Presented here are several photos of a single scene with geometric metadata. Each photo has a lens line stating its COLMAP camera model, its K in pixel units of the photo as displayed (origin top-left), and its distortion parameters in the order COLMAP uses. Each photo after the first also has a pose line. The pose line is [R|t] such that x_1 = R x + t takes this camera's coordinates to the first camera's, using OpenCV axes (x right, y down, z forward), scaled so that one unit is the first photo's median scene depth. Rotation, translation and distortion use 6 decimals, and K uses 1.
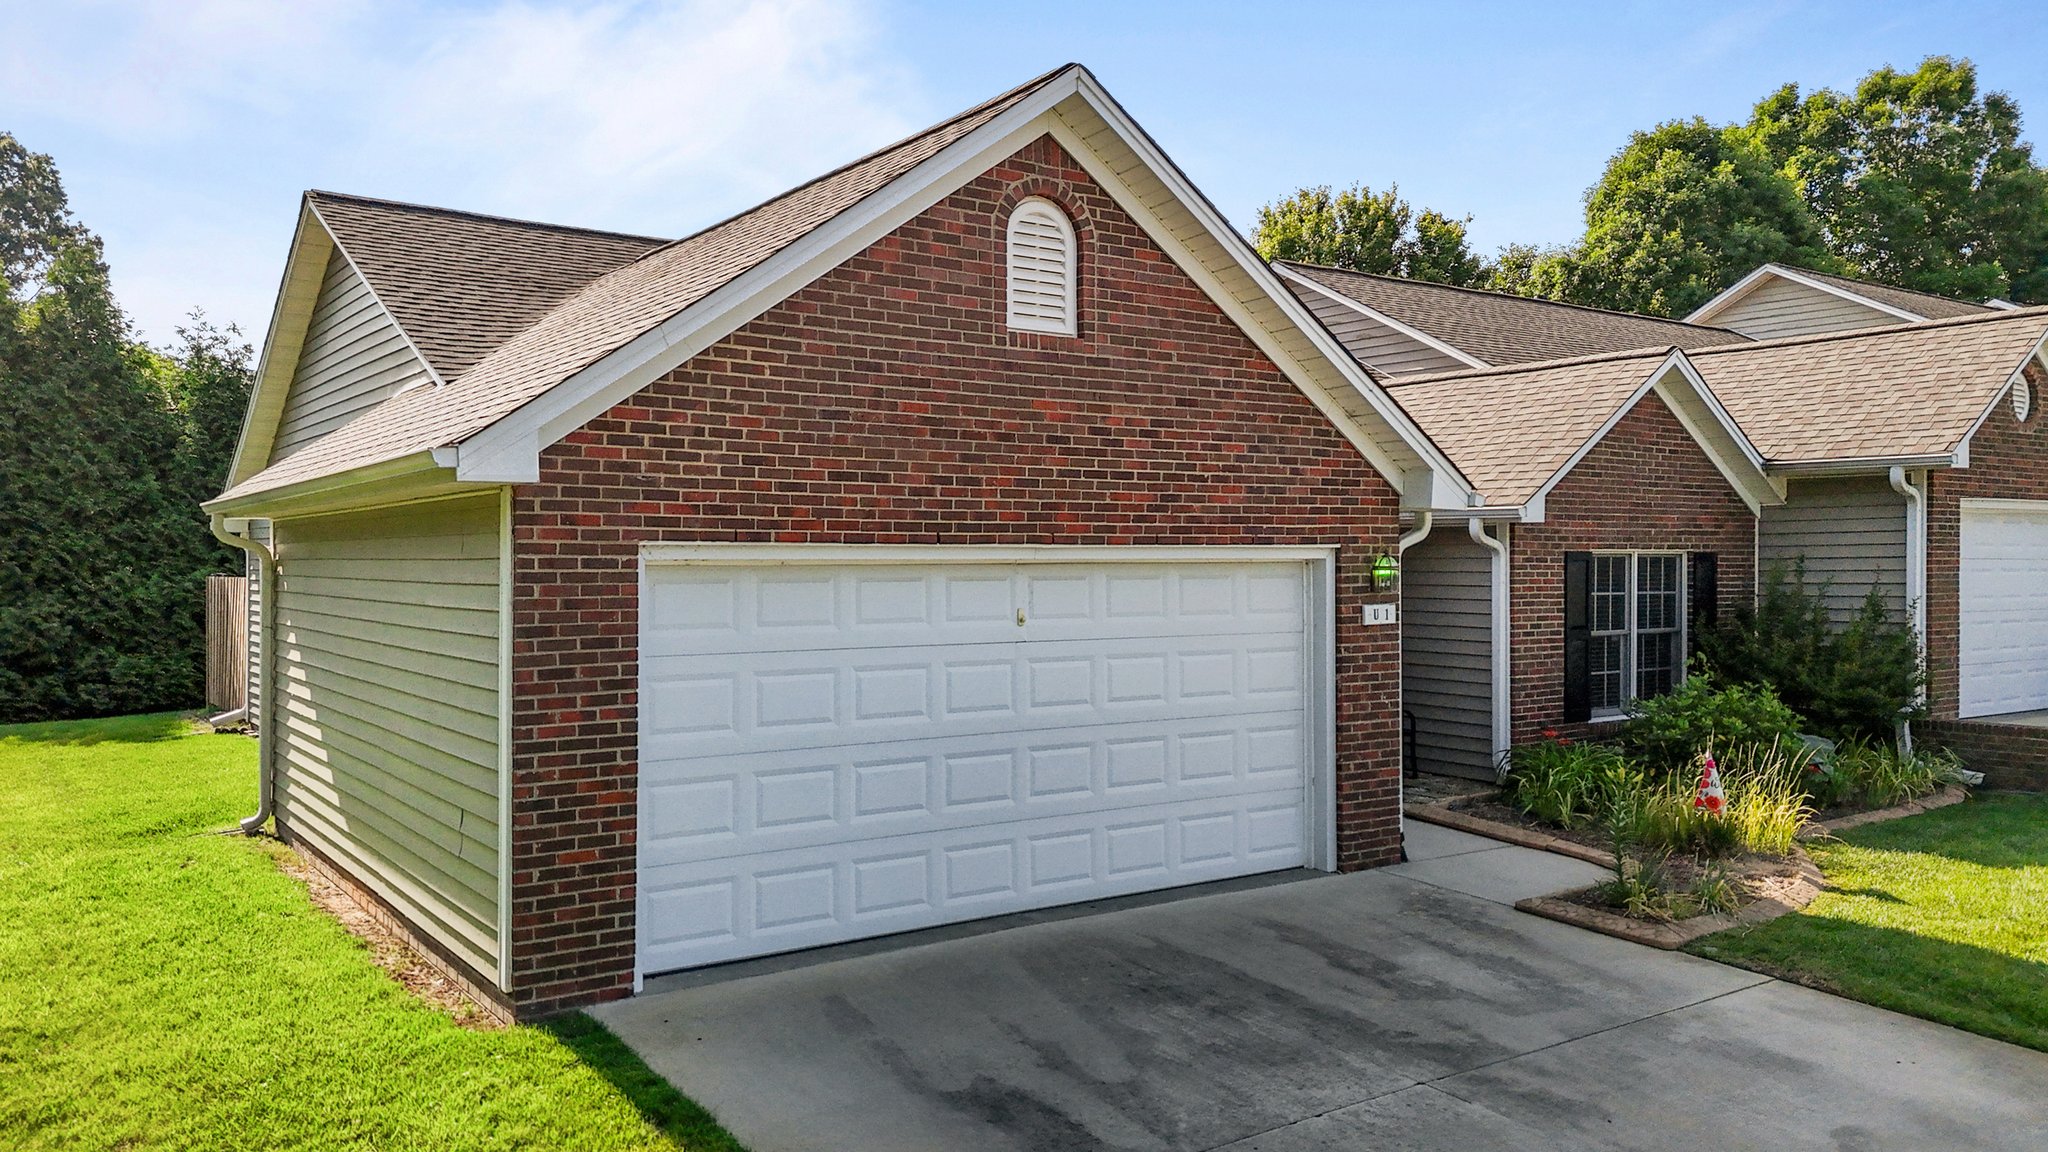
lens RADIAL K [[1519.7, 0, 1025.1], [0, 1519.7, 577.0], [0, 0, 1]] dist [0.101612, -0.102422]
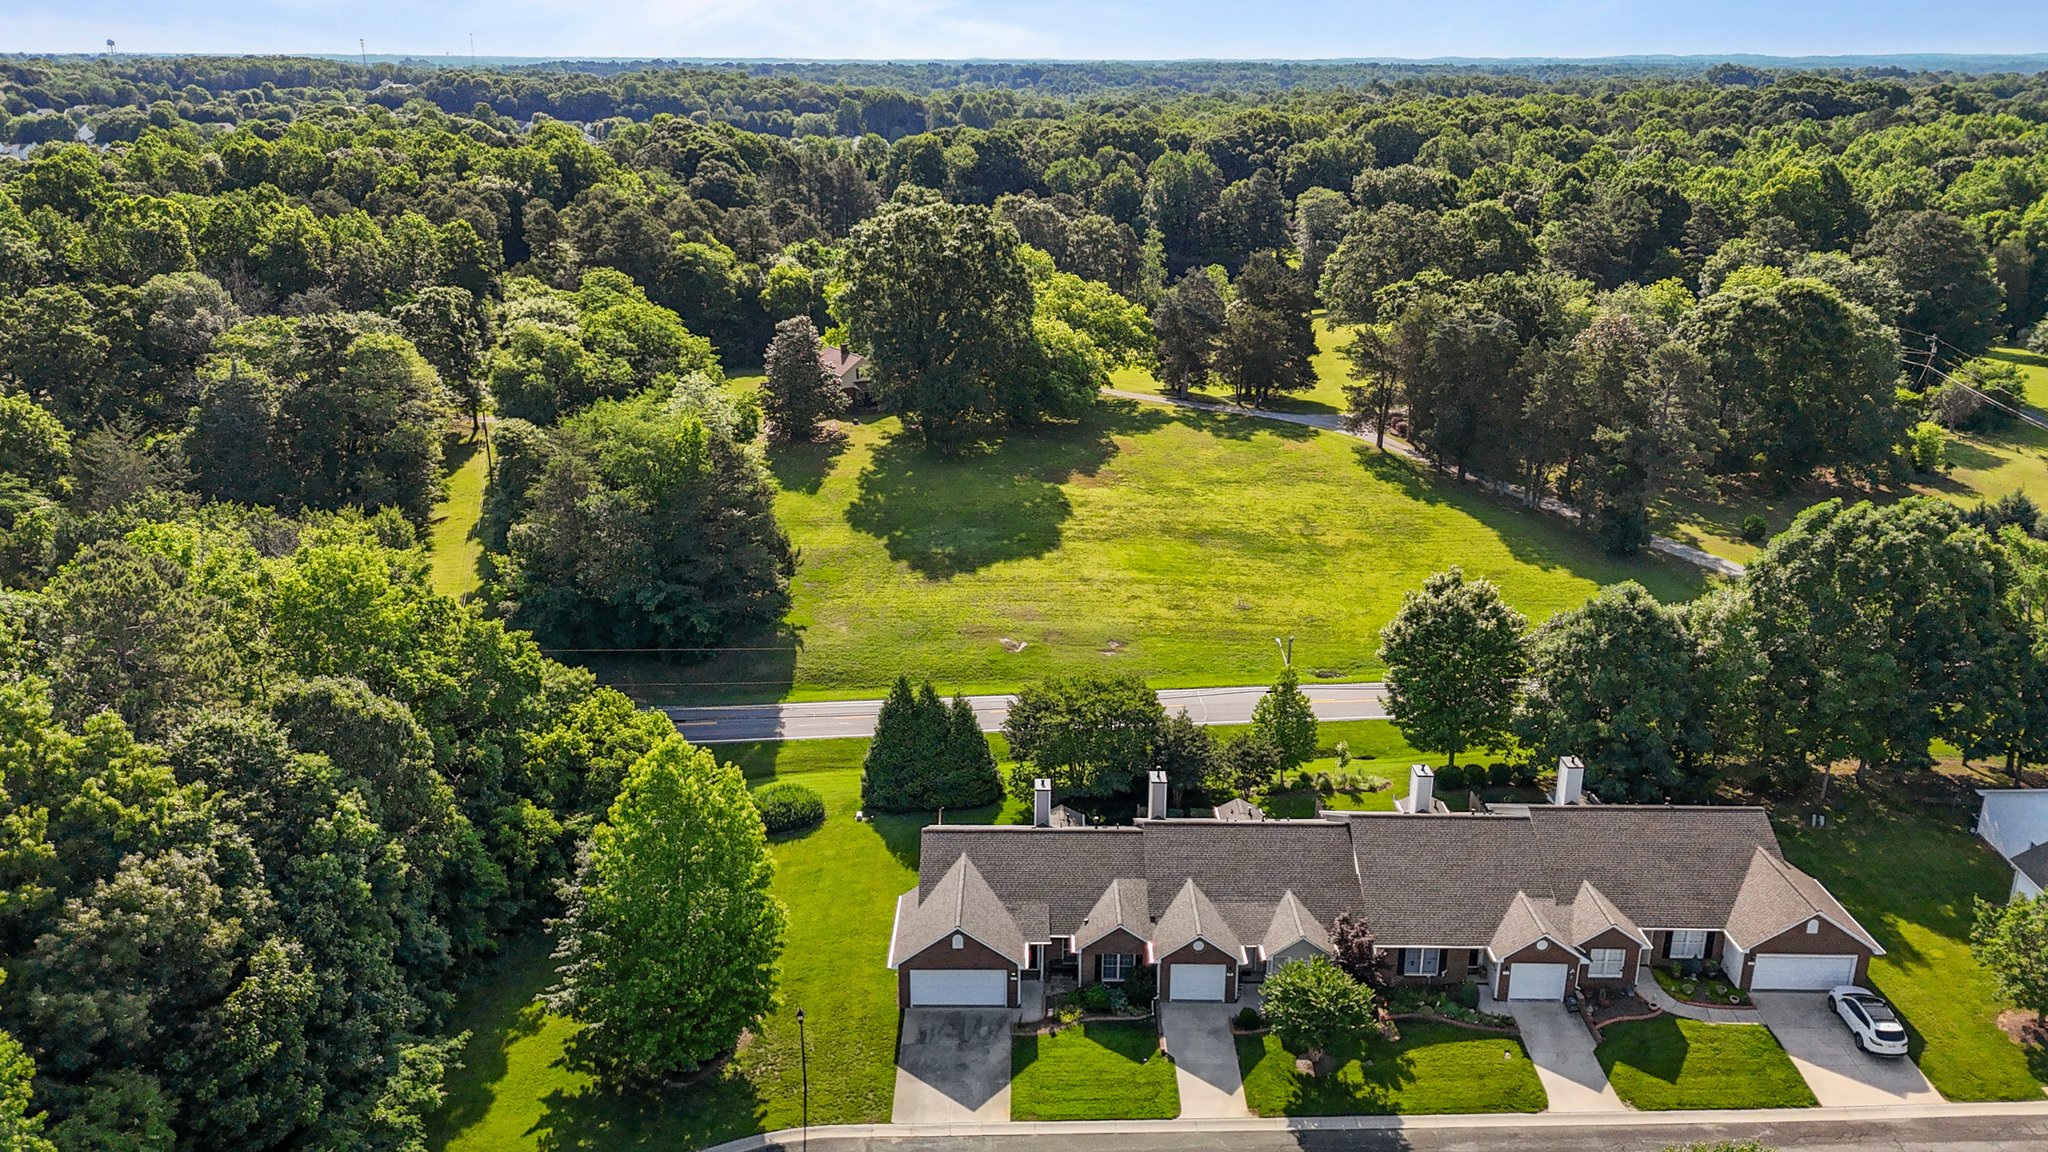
lens RADIAL K [[1517.4, 0, 1019.6], [0, 1517.4, 573.6], [0, 0, 1]] dist [0.070685, -0.068293]
pose [[0.812849, 0.192033, -0.549909, 4.516361], [-0.009637, 0.948396, 0.316943, -4.786876], [0.582395, -0.252327, 0.772753, -4.810925]]
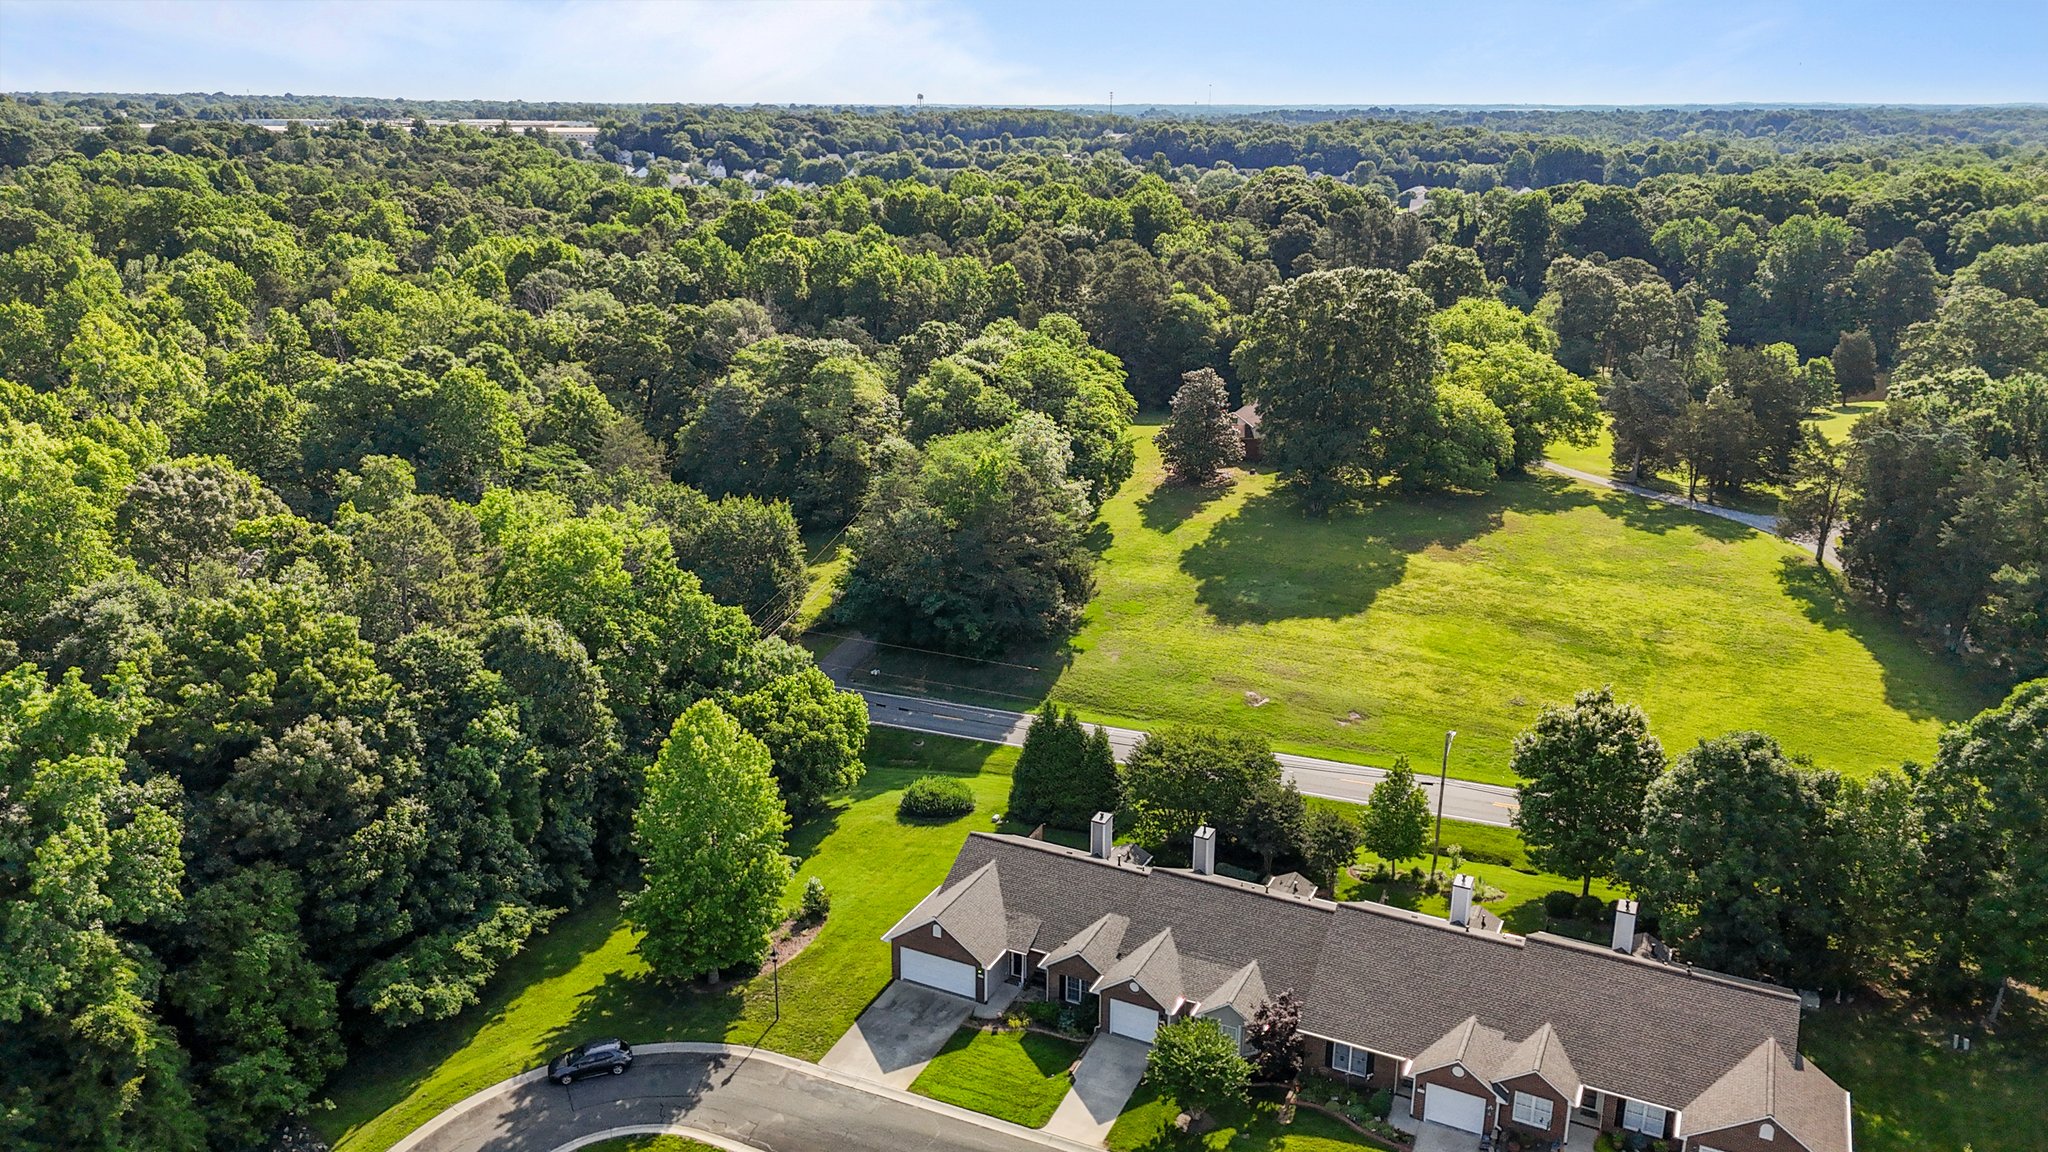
lens RADIAL K [[1496.9, 0, 1020.0], [0, 1496.9, 573.4], [0, 0, 1]] dist [0.066278, -0.069892]
pose [[0.479037, 0.267800, -0.835946, 7.462263], [-0.012073, 0.954246, 0.298779, -5.110271], [0.877712, -0.133034, 0.460352, -2.577672]]
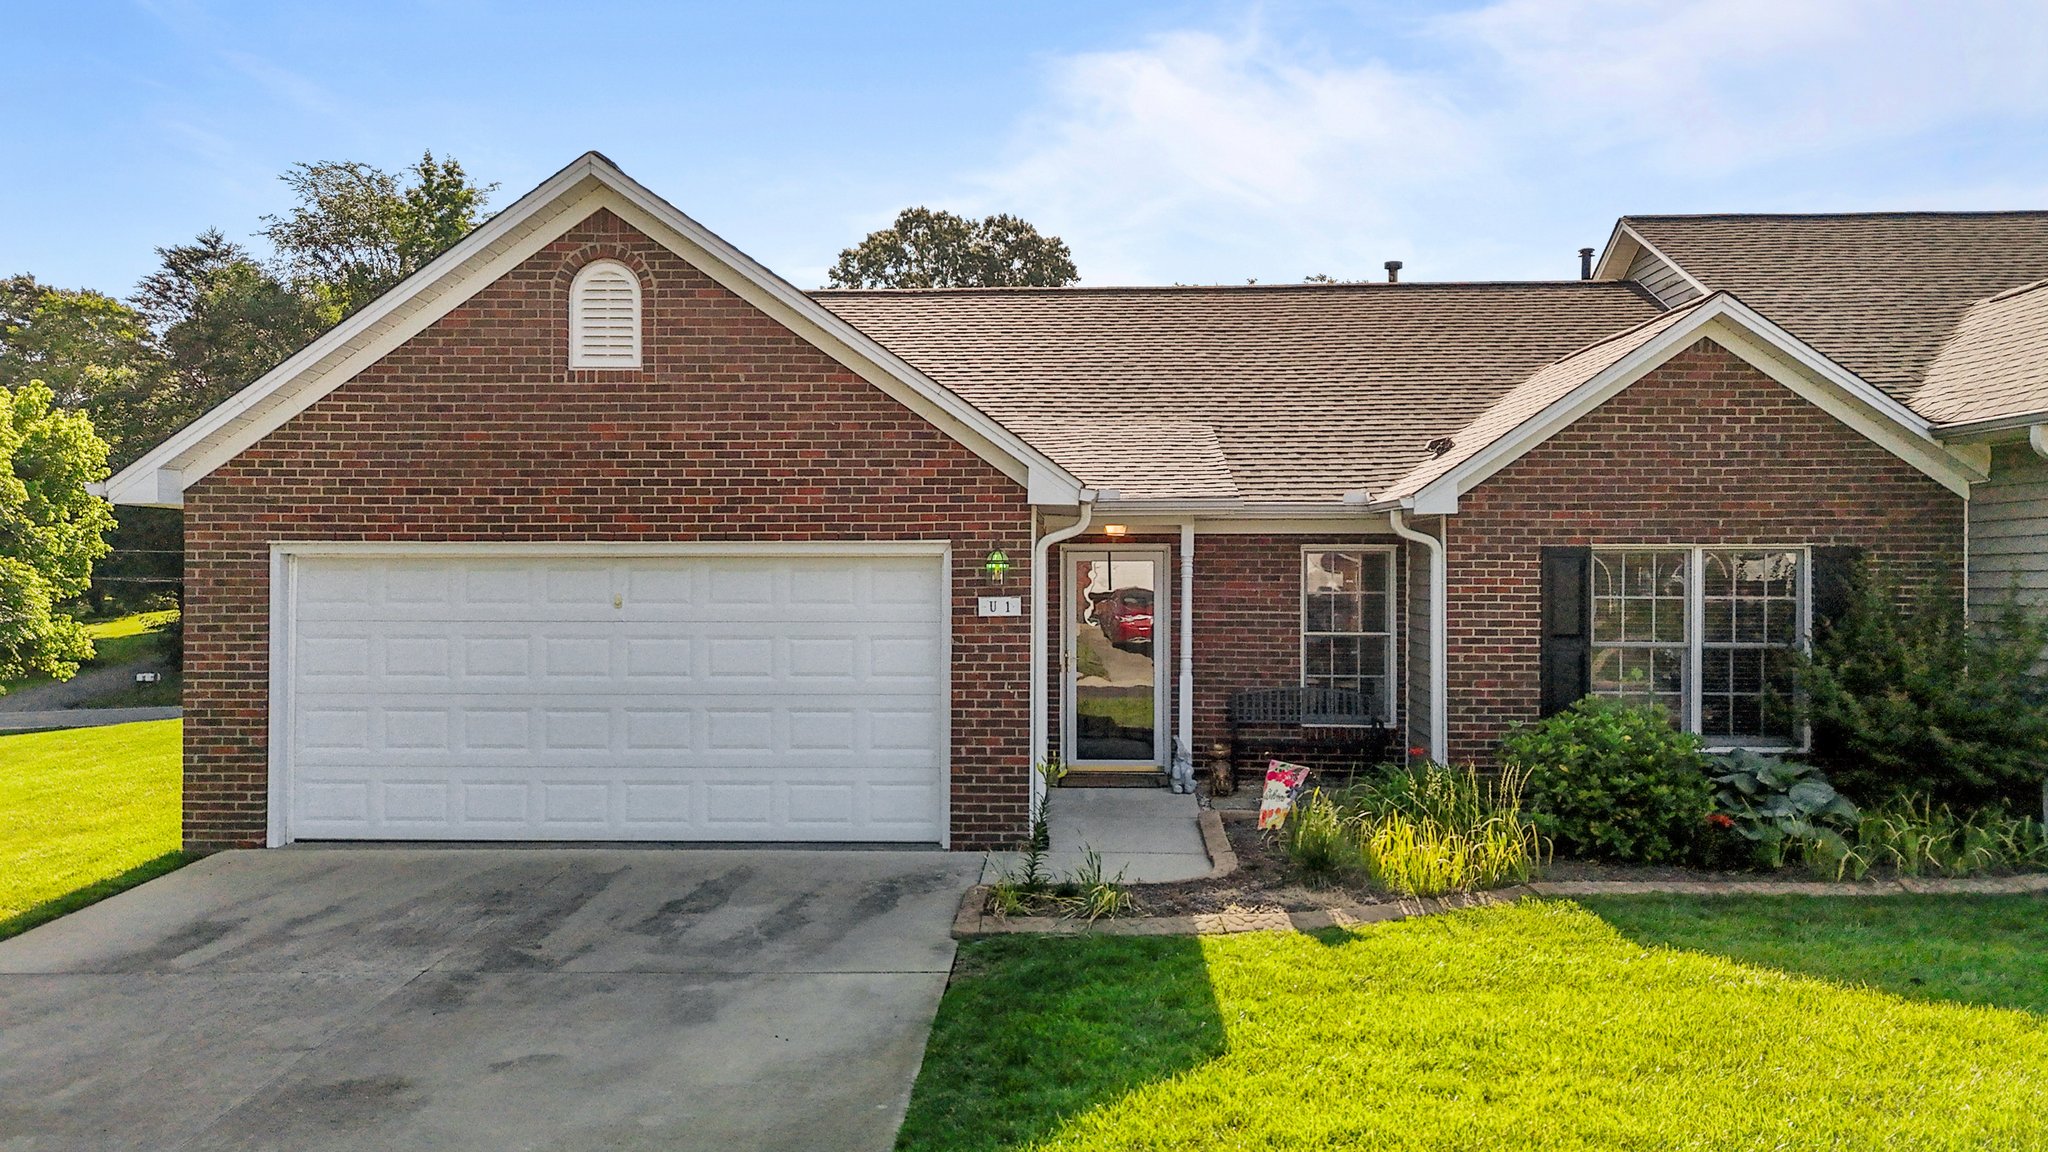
lens RADIAL K [[1517.4, 0, 1019.6], [0, 1517.4, 573.6], [0, 0, 1]] dist [0.070685, -0.068293]
pose [[0.787588, 0.003887, -0.616190, 1.000778], [-0.008037, 0.999960, -0.003965, 0.006825], [0.616150, 0.008075, 0.787587, 0.230636]]
